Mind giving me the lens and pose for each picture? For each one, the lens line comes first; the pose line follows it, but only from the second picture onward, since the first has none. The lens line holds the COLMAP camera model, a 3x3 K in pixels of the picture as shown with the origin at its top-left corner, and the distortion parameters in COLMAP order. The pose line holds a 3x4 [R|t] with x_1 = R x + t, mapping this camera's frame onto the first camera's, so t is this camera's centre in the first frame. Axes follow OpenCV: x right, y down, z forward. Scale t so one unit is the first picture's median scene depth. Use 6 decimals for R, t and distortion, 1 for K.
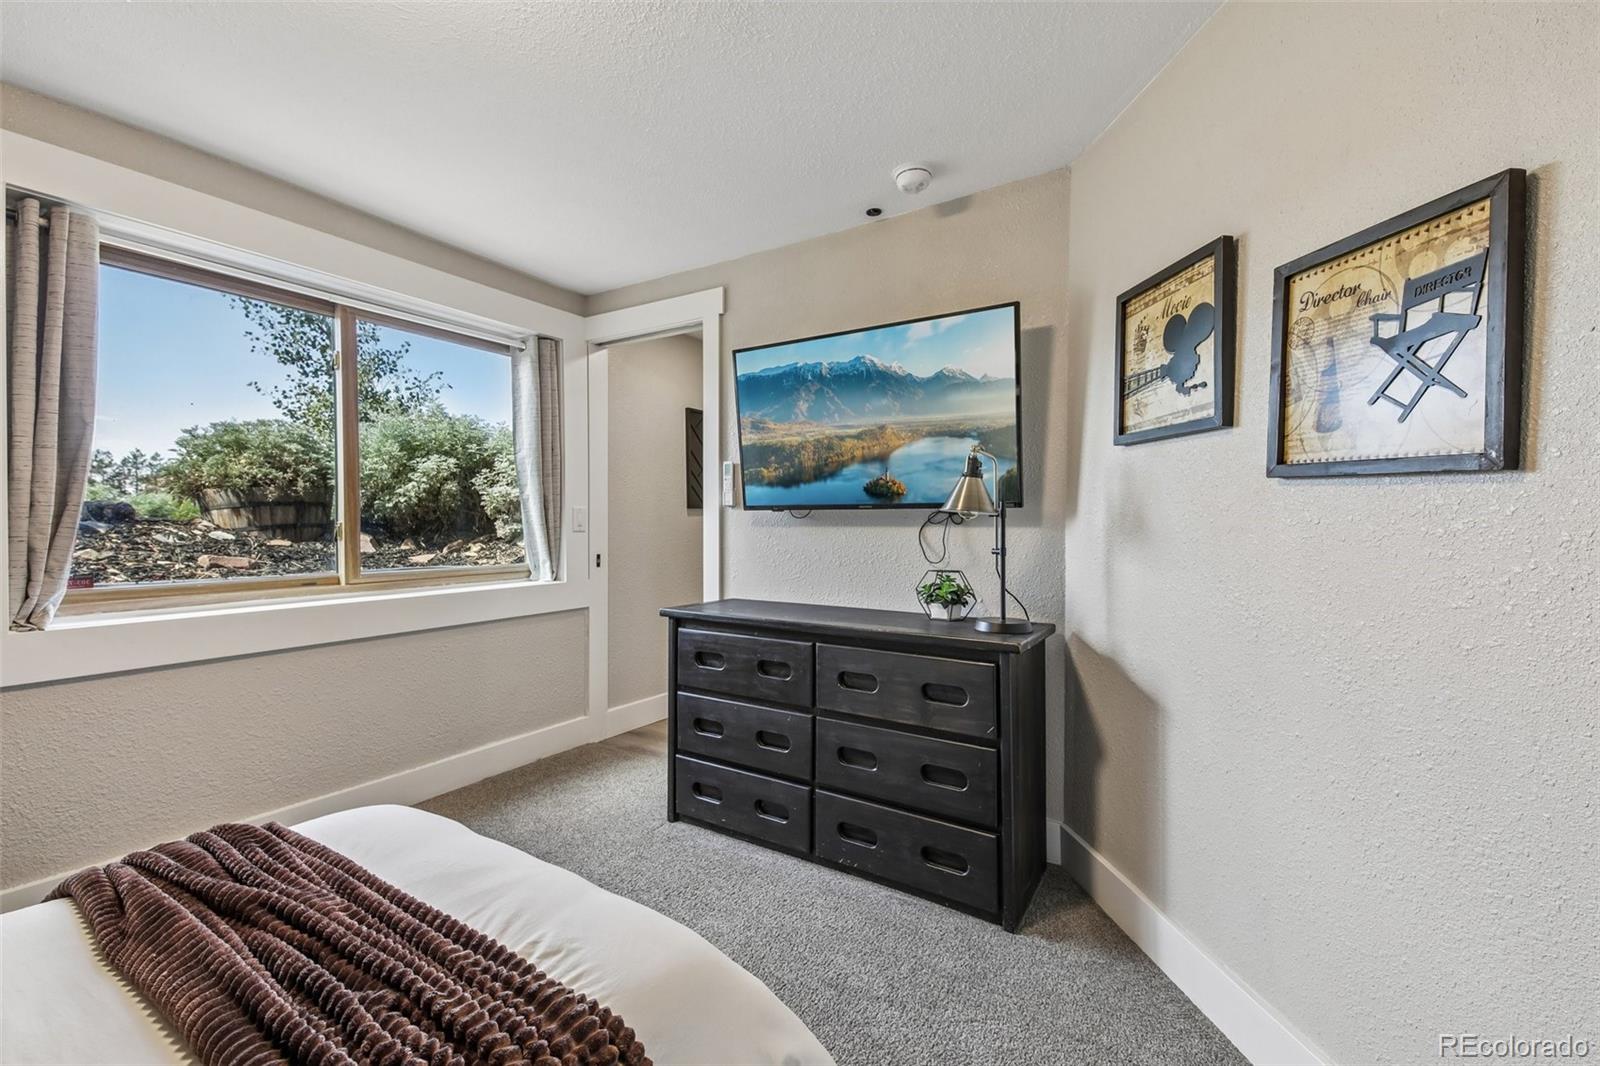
lens RADIAL K [[675.4, 0, 791.5], [0, 675.4, 527.2], [0, 0, 1]] dist [0.045918, -0.020586]
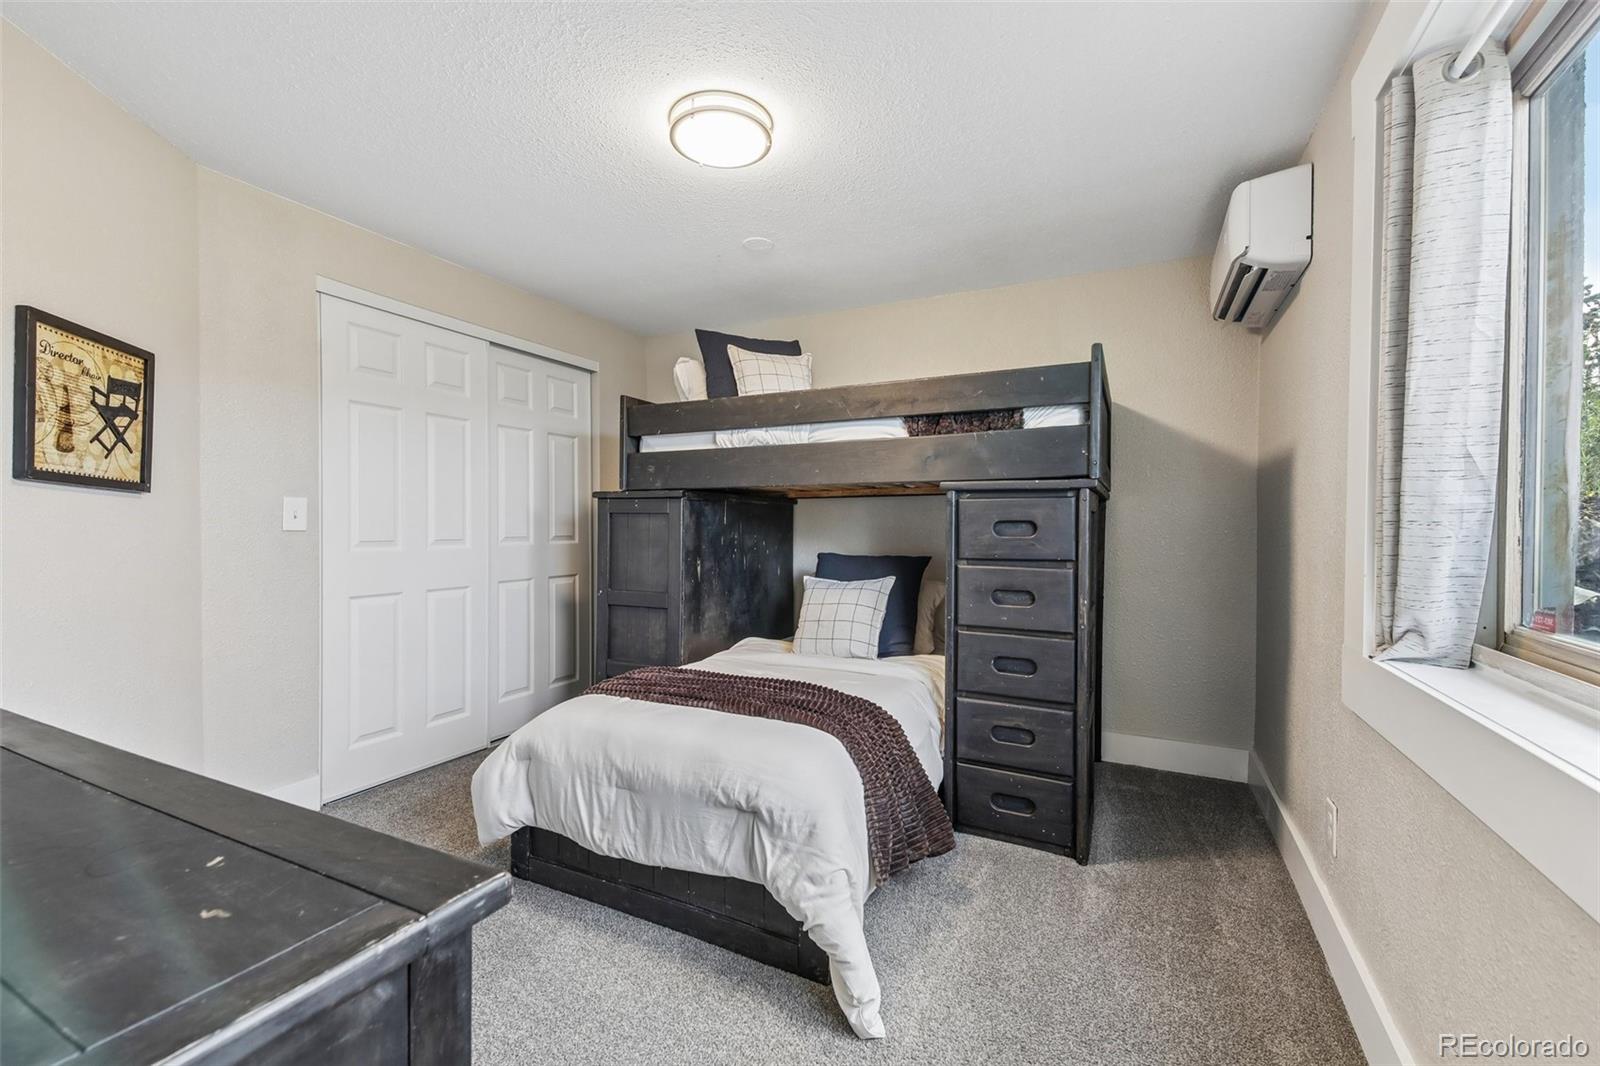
lens RADIAL K [[675.4, 0, 791.5], [0, 675.4, 527.2], [0, 0, 1]] dist [0.045918, -0.020586]
pose [[-0.994894, -0.003146, -0.100877, -0.585977], [-0.004223, 0.999936, 0.010463, -0.007684], [0.100838, 0.010836, -0.994844, 2.729704]]
